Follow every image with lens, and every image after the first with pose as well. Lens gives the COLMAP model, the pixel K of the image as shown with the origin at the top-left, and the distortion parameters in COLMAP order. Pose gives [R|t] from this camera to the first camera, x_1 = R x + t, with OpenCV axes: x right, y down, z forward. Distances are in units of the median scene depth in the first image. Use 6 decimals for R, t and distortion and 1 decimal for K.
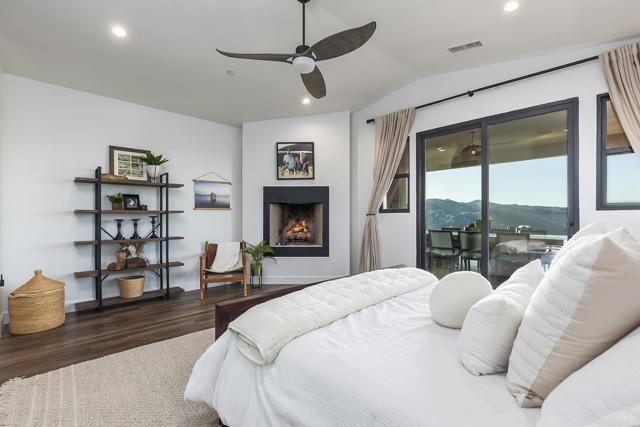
lens RADIAL K [[293.5, 0, 324.8], [0, 293.5, 219.4], [0, 0, 1]] dist [-0.002695, 0.000644]
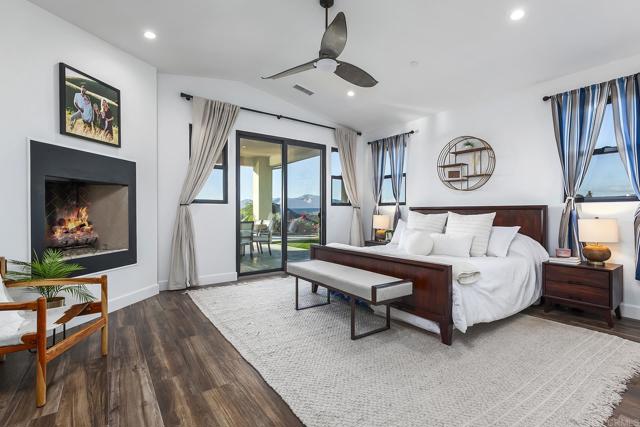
lens RADIAL K [[293.5, 0, 324.7], [0, 293.5, 211.8], [0, 0, 1]] dist [-0.002695, 0.000644]
pose [[0.151287, 0.001035, 0.988489, -0.612871], [-0.002776, 0.999996, -0.000622, 0.004978], [-0.988486, -0.002650, 0.151289, 0.450591]]
